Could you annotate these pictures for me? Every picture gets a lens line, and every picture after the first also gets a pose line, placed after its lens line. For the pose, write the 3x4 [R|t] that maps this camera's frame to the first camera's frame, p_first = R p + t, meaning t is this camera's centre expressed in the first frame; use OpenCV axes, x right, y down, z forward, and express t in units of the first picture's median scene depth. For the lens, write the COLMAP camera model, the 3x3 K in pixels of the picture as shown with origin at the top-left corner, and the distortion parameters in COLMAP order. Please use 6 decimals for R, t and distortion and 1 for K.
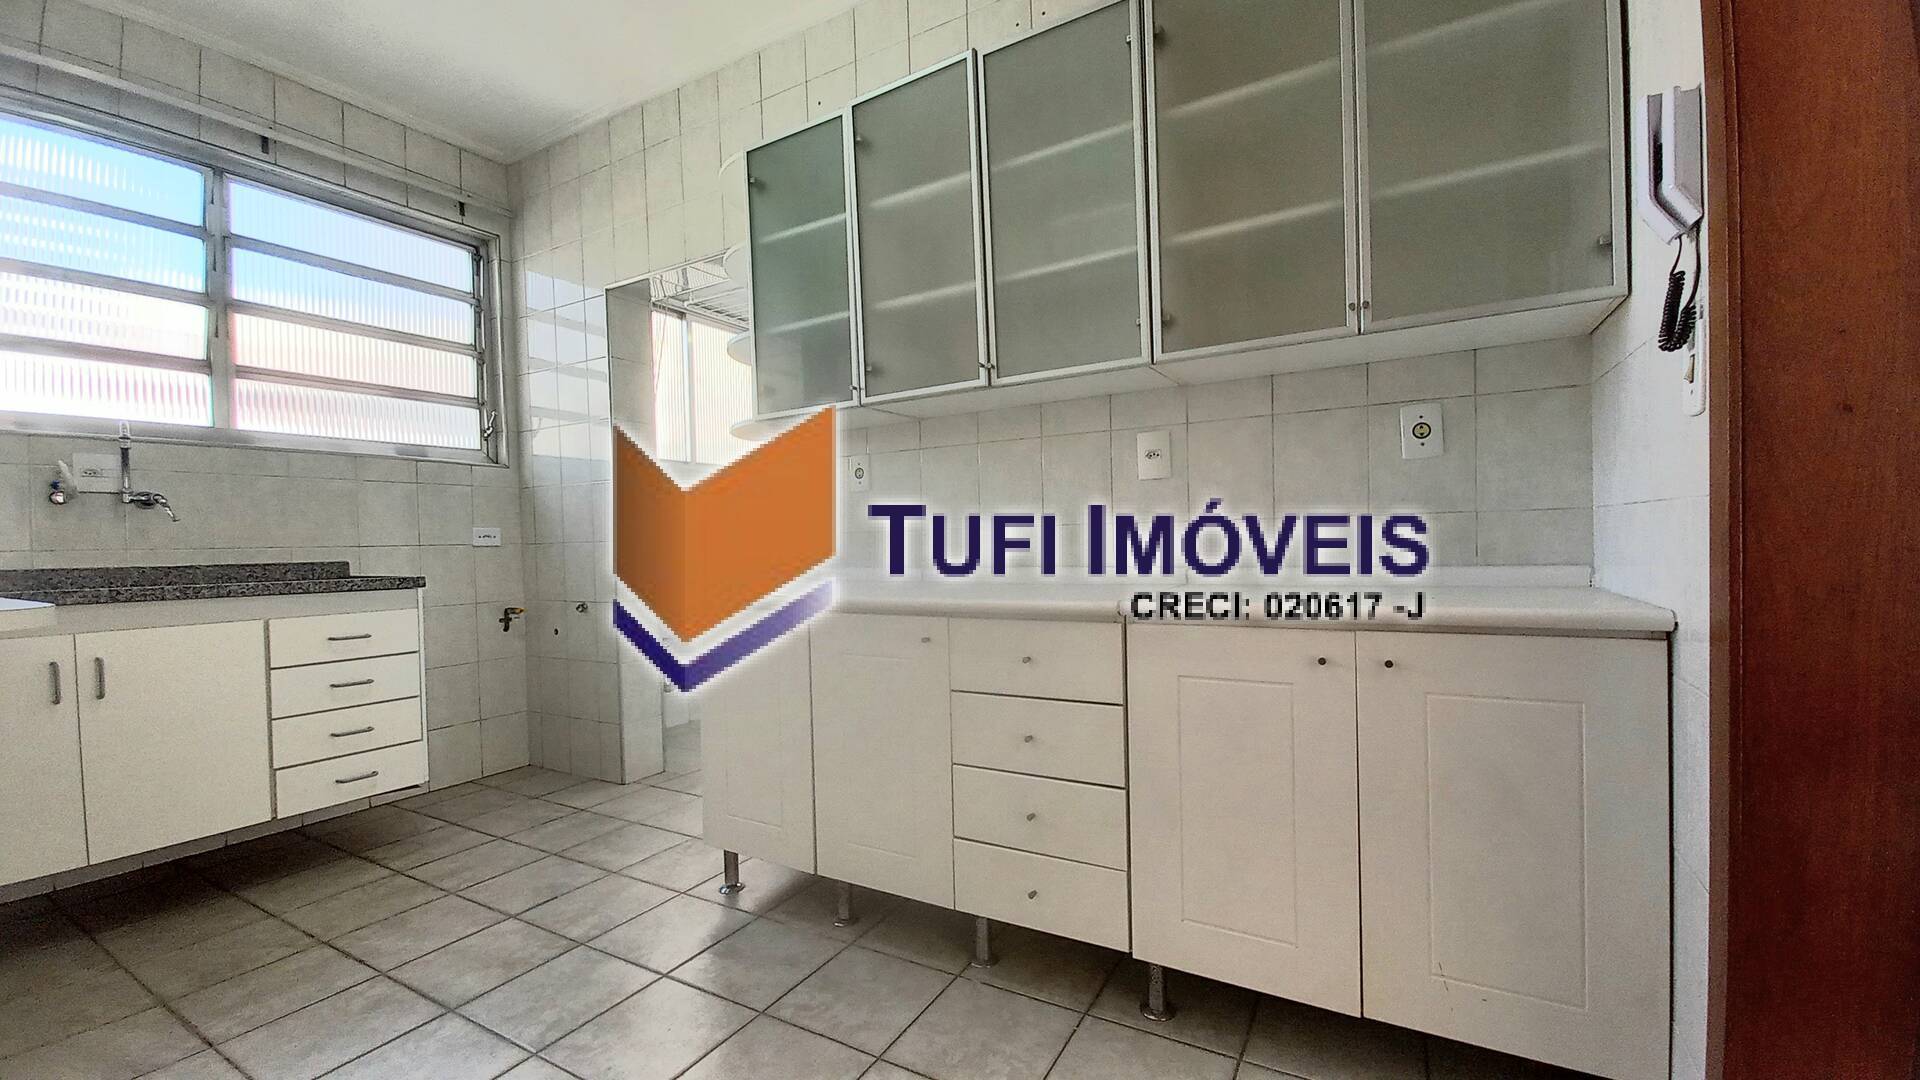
lens RADIAL K [[755.1, 0, 963.4], [0, 755.1, 554.3], [0, 0, 1]] dist [0.011392, -0.008683]
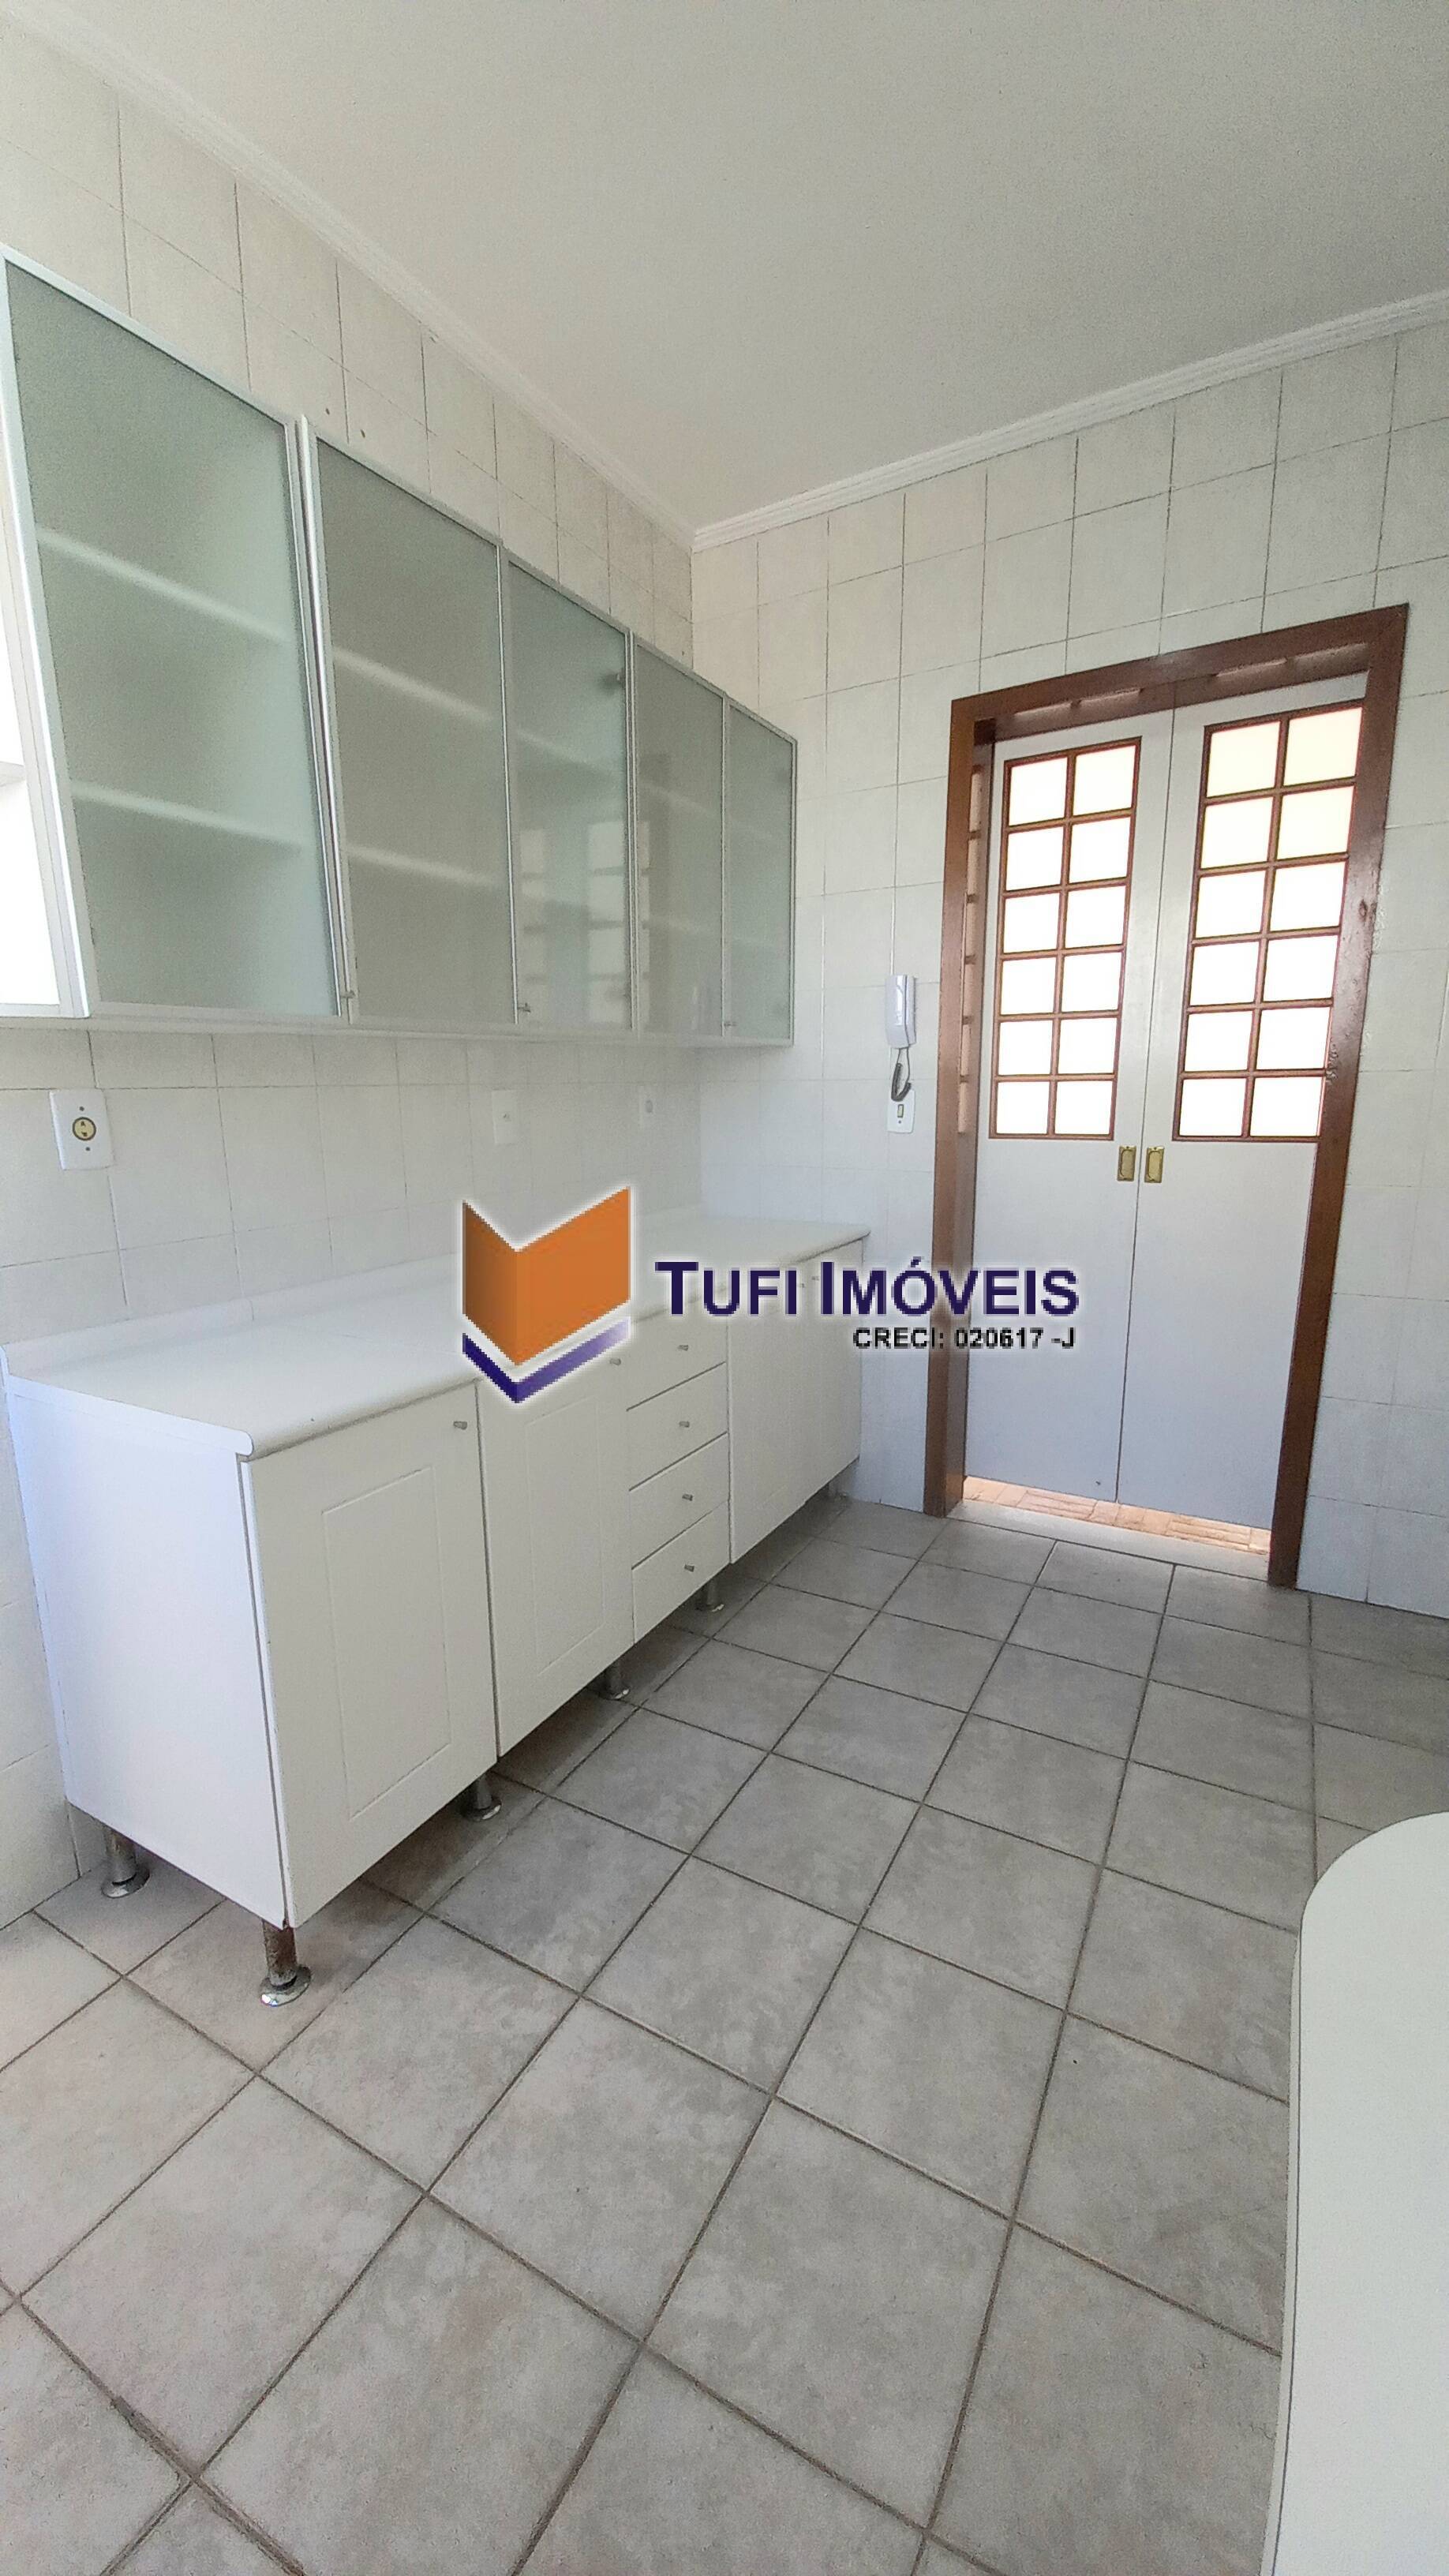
lens RADIAL K [[1013.1, 0, 701.8], [0, 1013.1, 1317.6], [0, 0, 1]] dist [0.011392, -0.008683]
pose [[0.002549, -0.195206, 0.980759, -0.713346], [0.038834, 0.980042, 0.194963, -0.092059], [-0.999242, 0.037590, 0.010079, 0.566772]]
